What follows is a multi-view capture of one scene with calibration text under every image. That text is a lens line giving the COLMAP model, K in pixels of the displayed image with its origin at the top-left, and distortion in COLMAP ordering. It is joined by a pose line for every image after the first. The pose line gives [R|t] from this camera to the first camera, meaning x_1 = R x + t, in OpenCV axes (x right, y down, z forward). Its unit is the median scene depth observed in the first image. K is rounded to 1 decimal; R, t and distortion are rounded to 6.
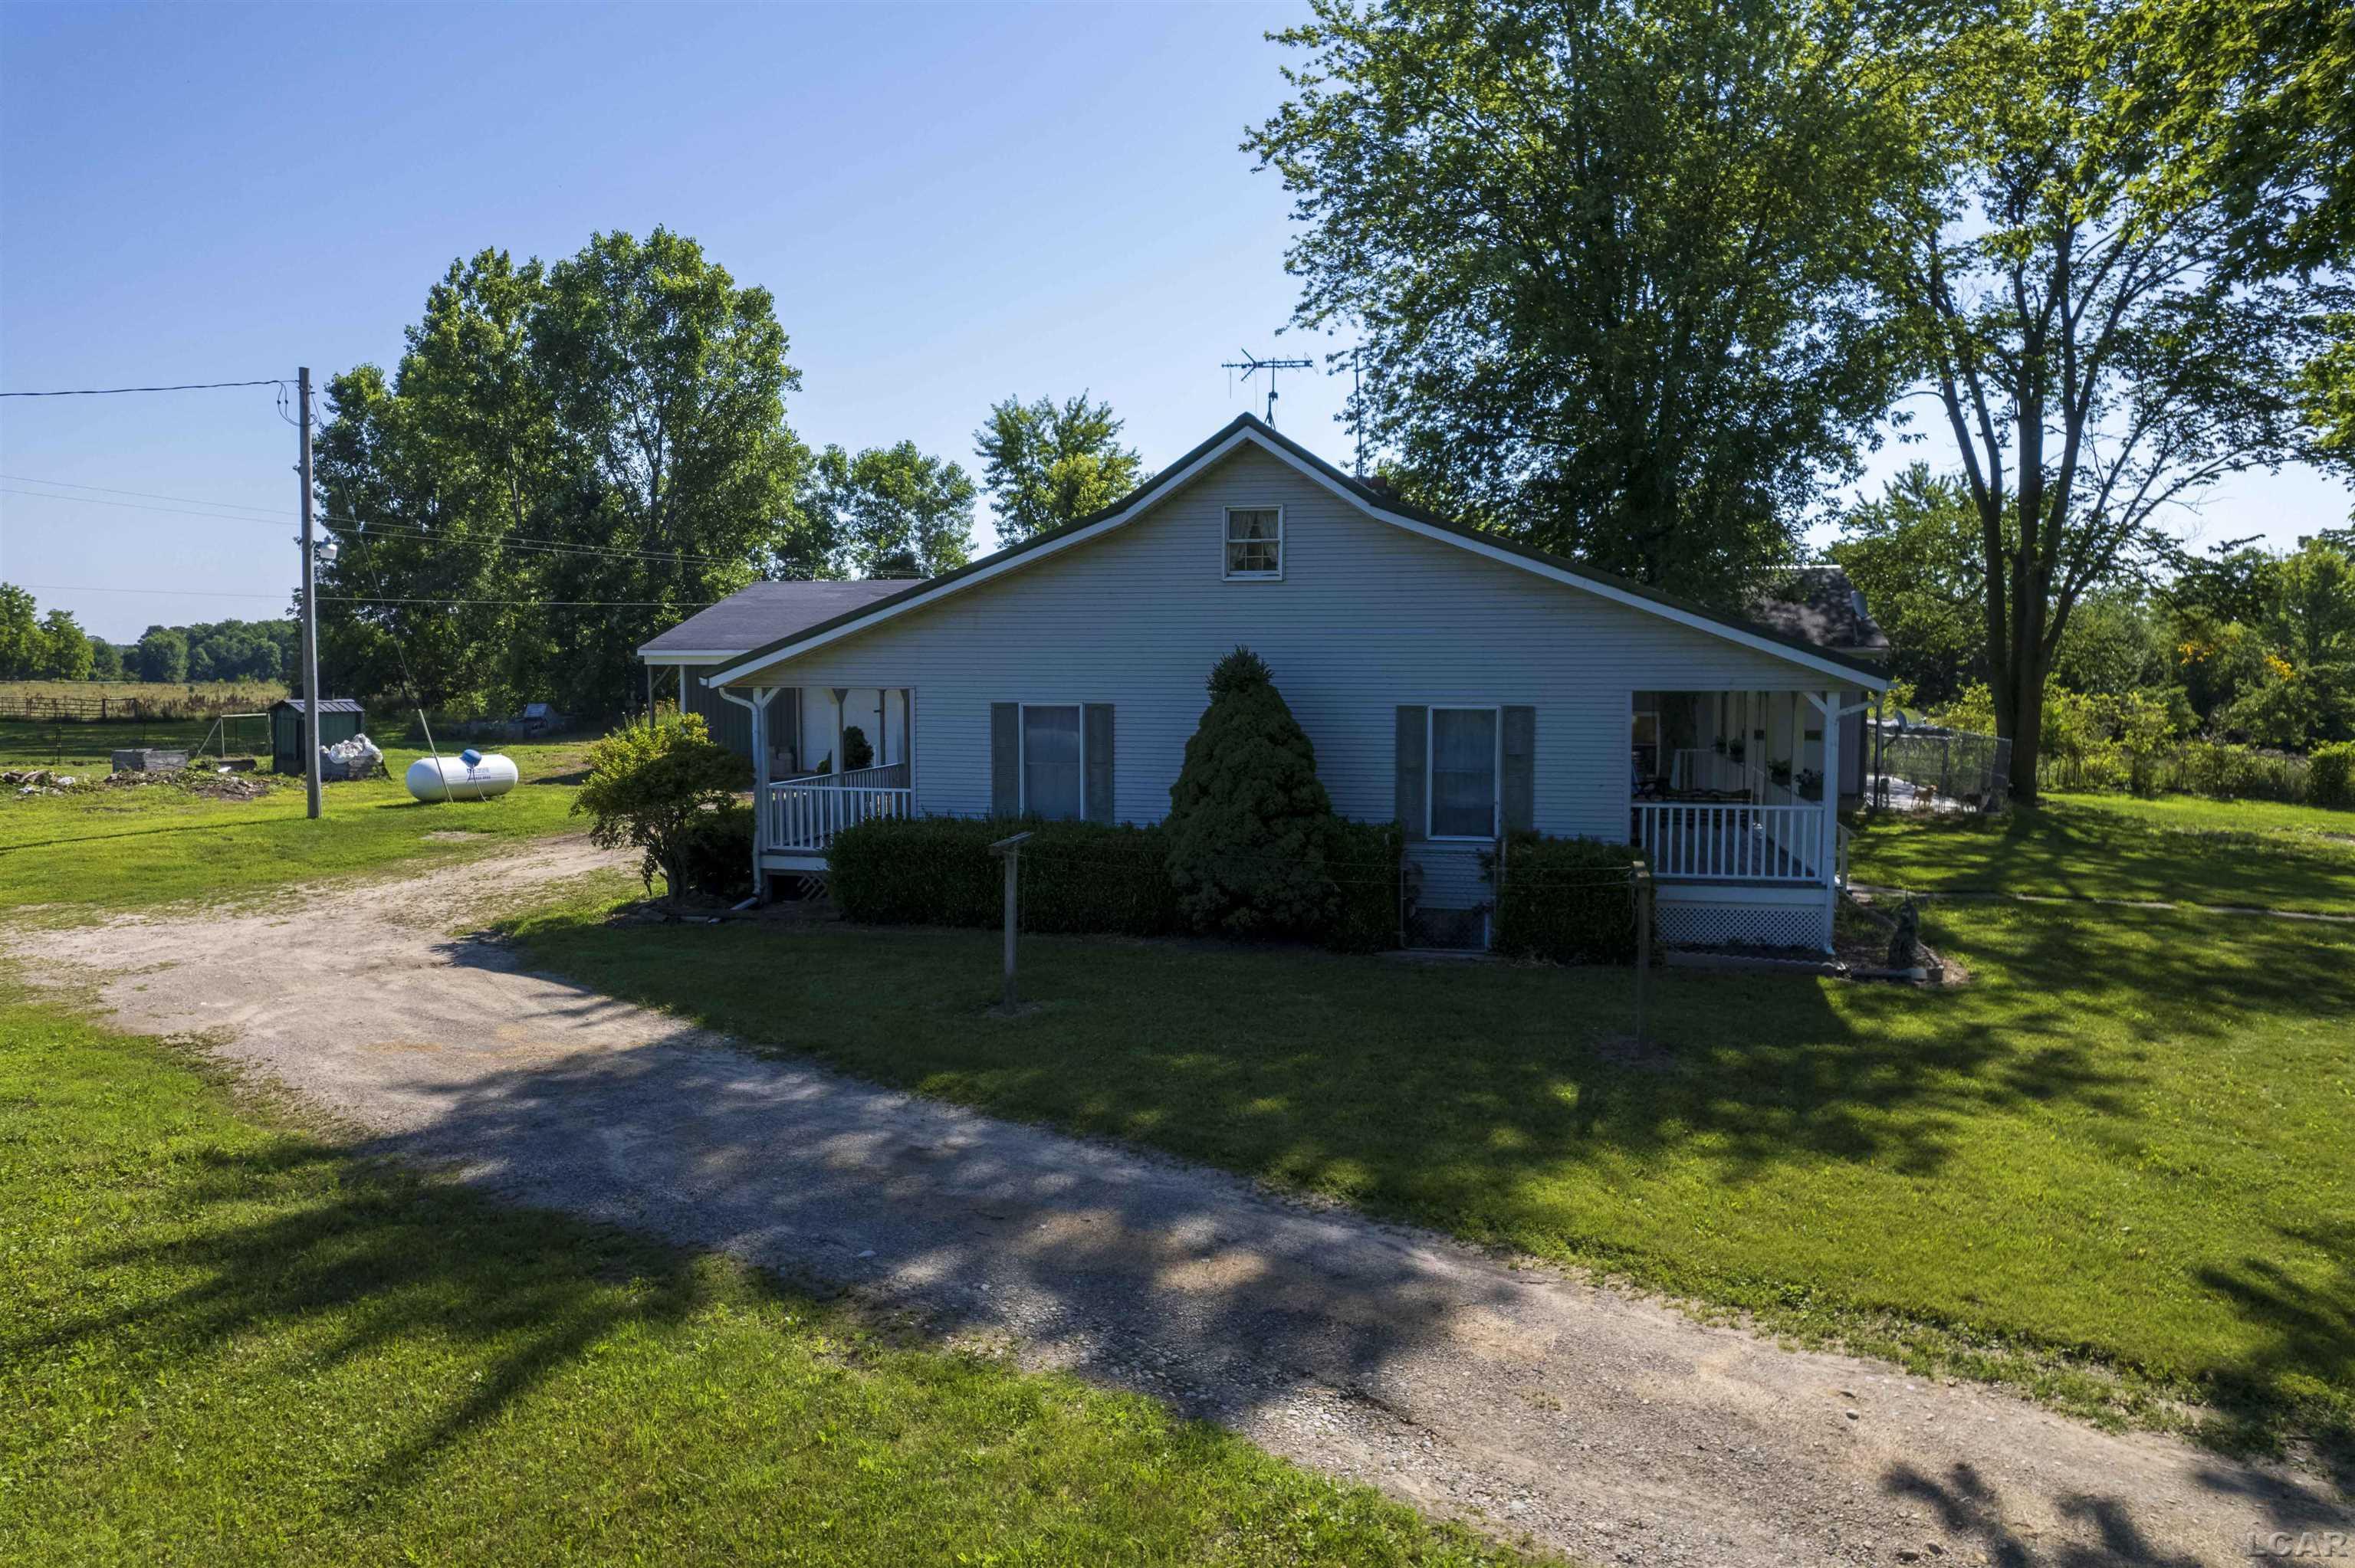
lens RADIAL K [[1495.2, 0, 1175.7], [0, 1495.2, 789.1], [0, 0, 1]] dist [-0.027689, 0.006591]
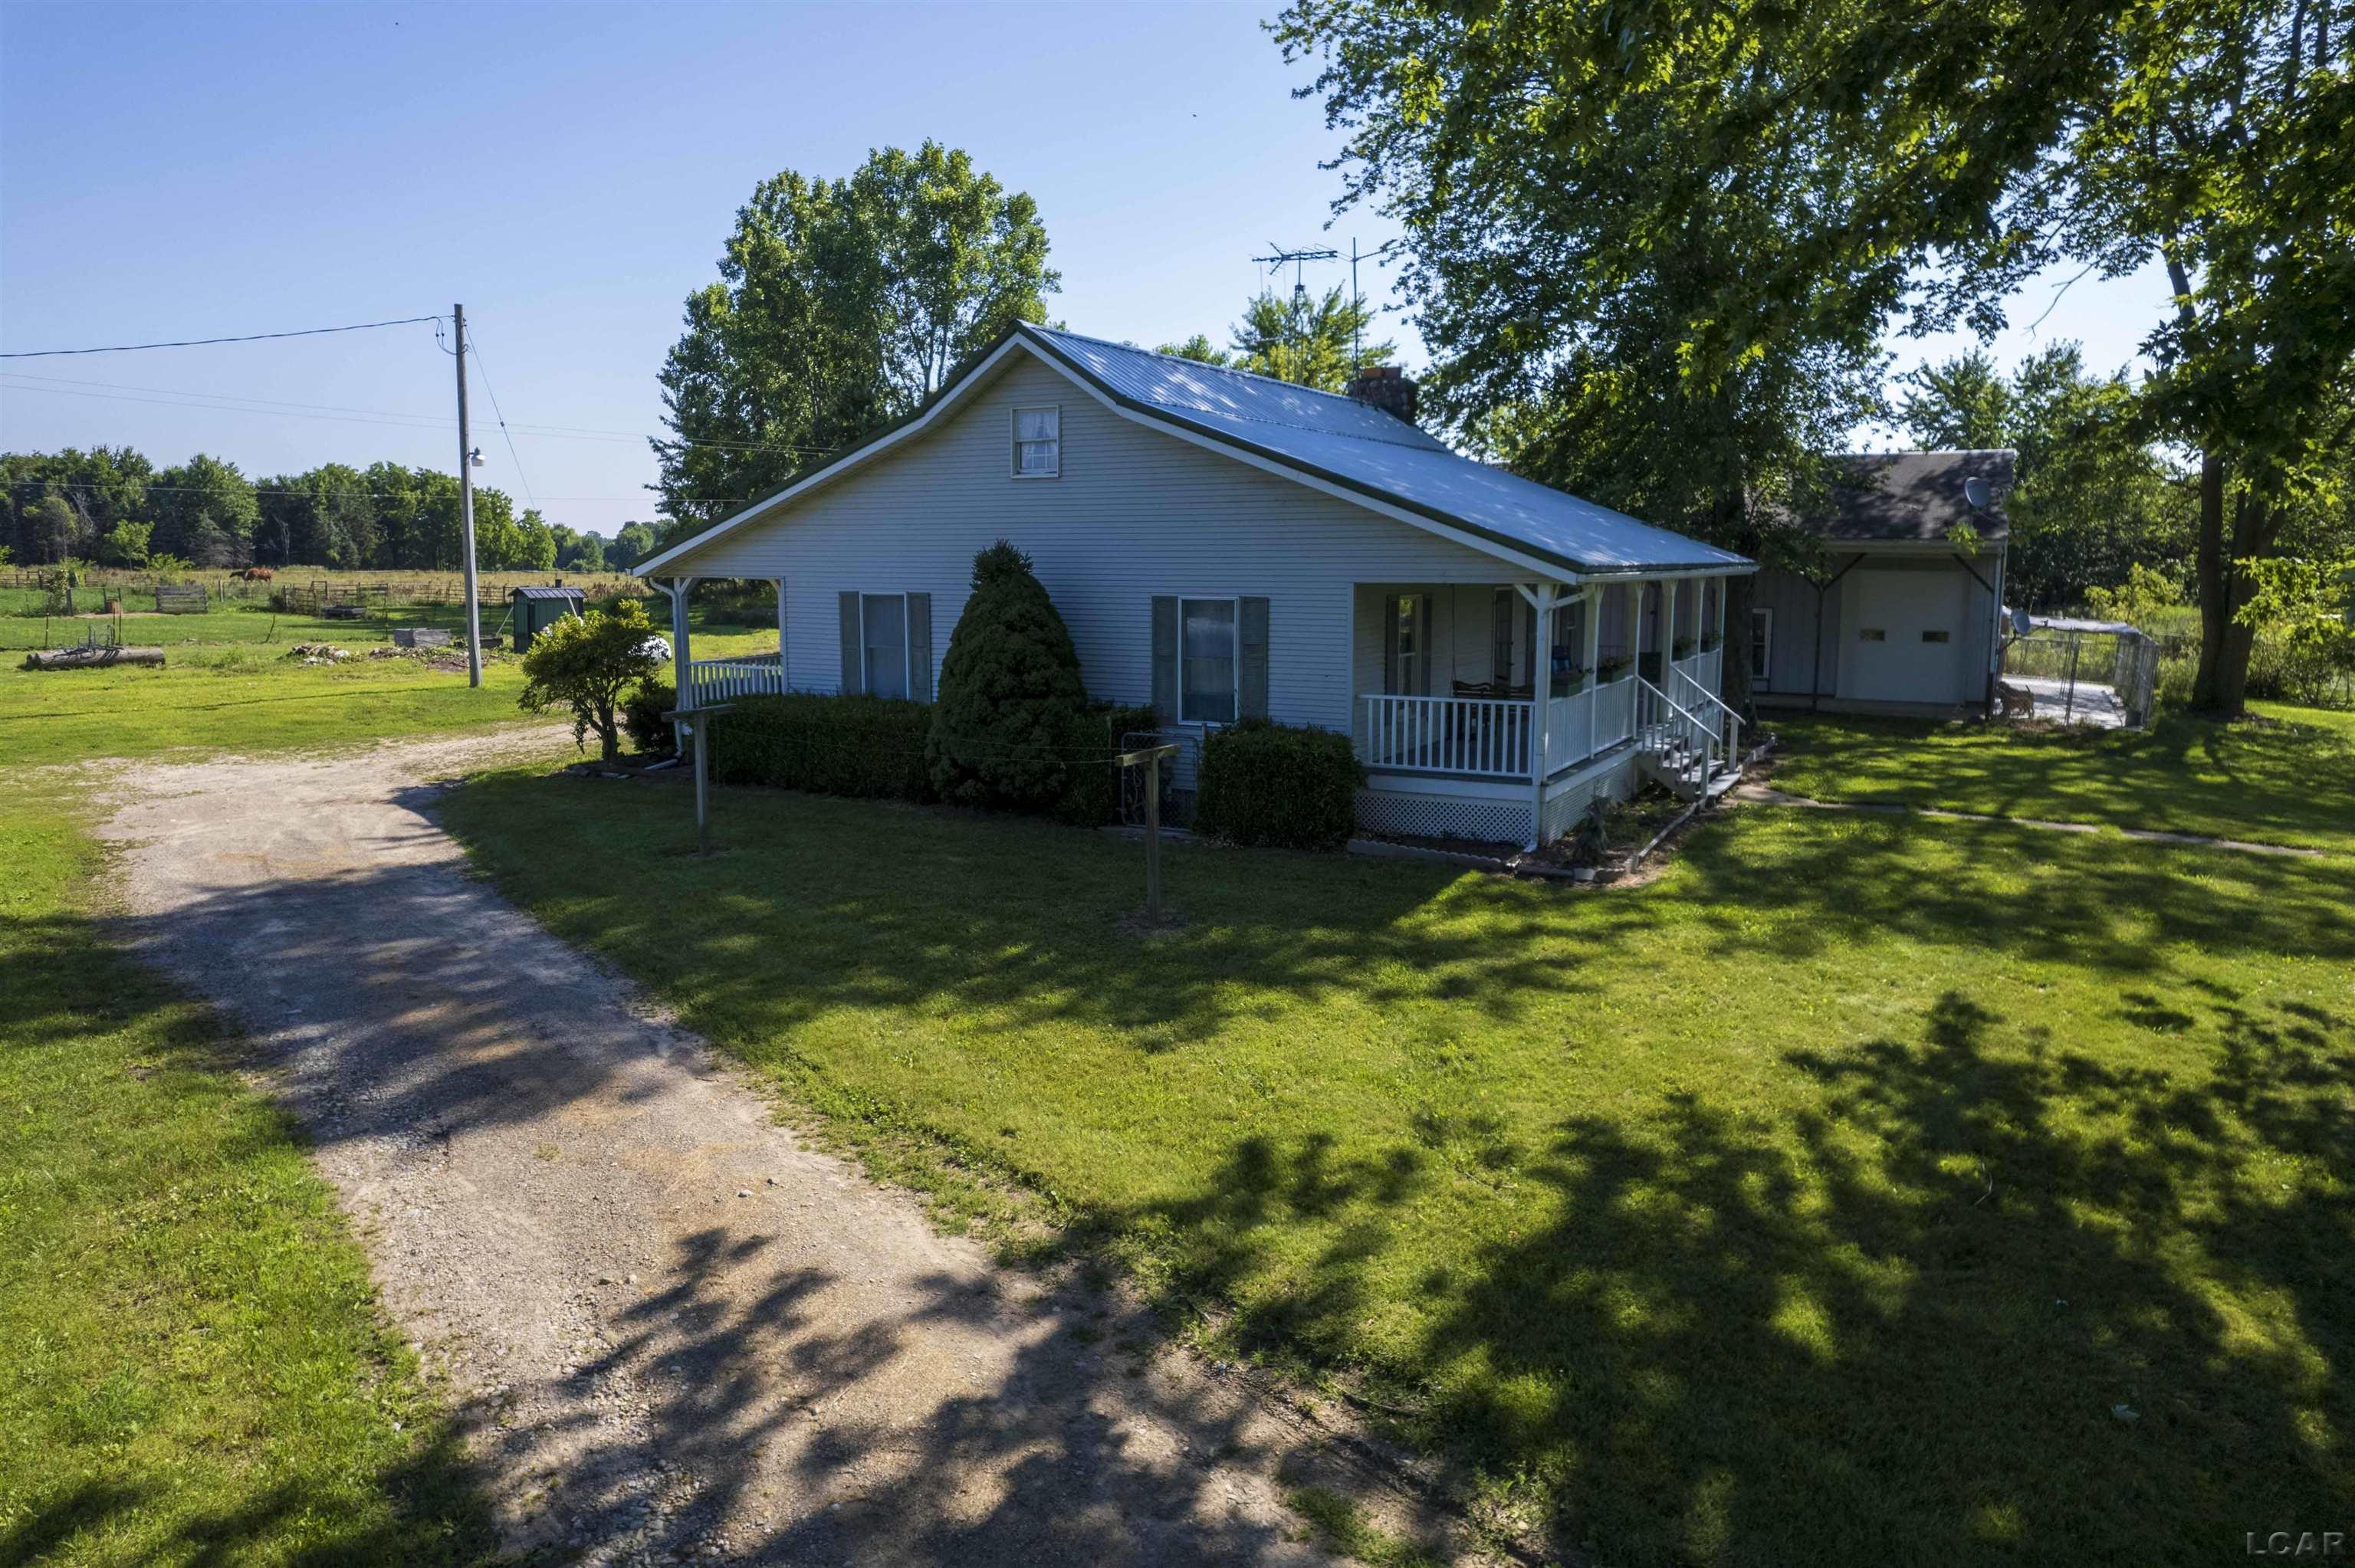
lens RADIAL K [[1495.2, 0, 1176.9], [0, 1495.2, 776.8], [0, 0, 1]] dist [-0.027689, 0.006591]
pose [[0.968139, 0.038206, -0.247483, 0.130896], [-0.022866, 0.997651, 0.064568, 0.000807], [0.249368, -0.056852, 0.966738, -0.004830]]
